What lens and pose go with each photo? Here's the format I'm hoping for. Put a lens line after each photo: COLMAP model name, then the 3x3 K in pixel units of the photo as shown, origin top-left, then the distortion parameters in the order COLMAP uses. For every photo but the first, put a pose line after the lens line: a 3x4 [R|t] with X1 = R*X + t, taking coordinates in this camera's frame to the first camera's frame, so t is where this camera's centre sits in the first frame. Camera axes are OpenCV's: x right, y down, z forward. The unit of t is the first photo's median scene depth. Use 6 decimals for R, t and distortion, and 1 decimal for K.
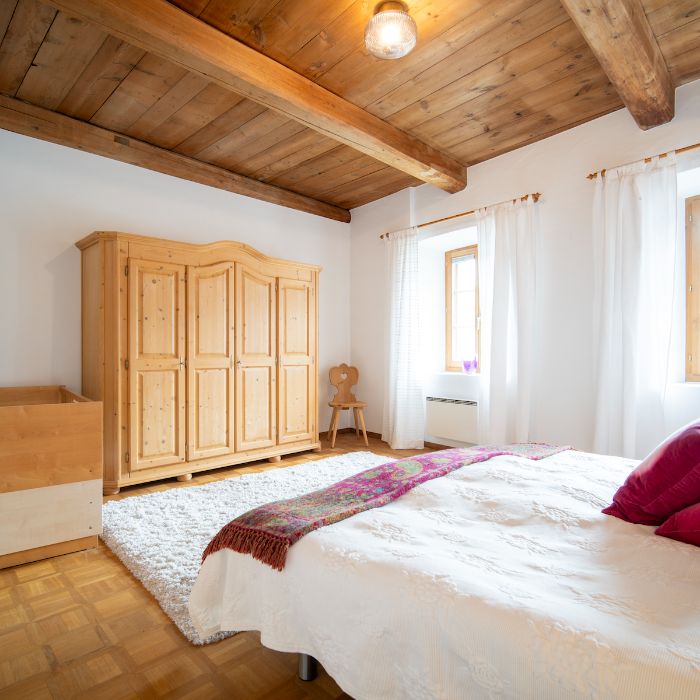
lens RADIAL K [[459.6, 0, 350.9], [0, 459.6, 352.9], [0, 0, 1]] dist [-0.012177, -0.001594]
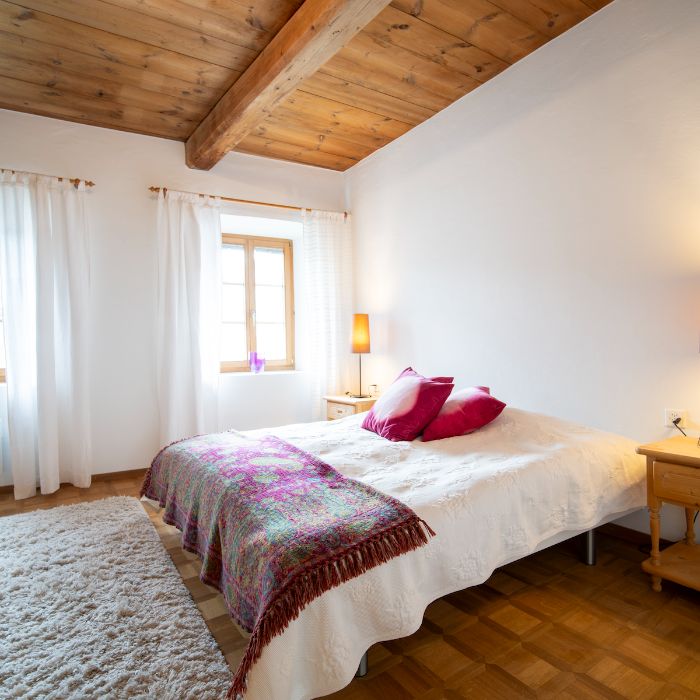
lens RADIAL K [[459.6, 0, 350.0], [0, 459.6, 353.1], [0, 0, 1]] dist [-0.012177, -0.001594]
pose [[0.158407, -0.011784, 0.987304, -0.532825], [0.022973, 0.999702, 0.008247, 0.004017], [-0.987107, 0.021375, 0.158630, 0.423753]]
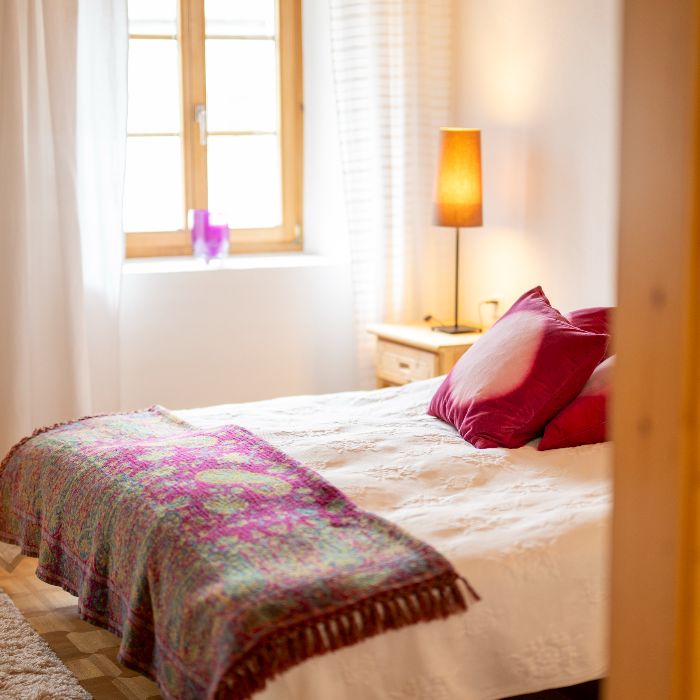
lens RADIAL K [[1541.6, 0, 350.1], [0, 1541.6, 349.6], [0, 0, 1]] dist [0.011176, 0.000000]
pose [[0.265527, -0.151418, 0.952139, -1.027588], [0.008335, 0.987913, 0.154783, -0.126567], [-0.964067, -0.033163, 0.263580, 0.236627]]
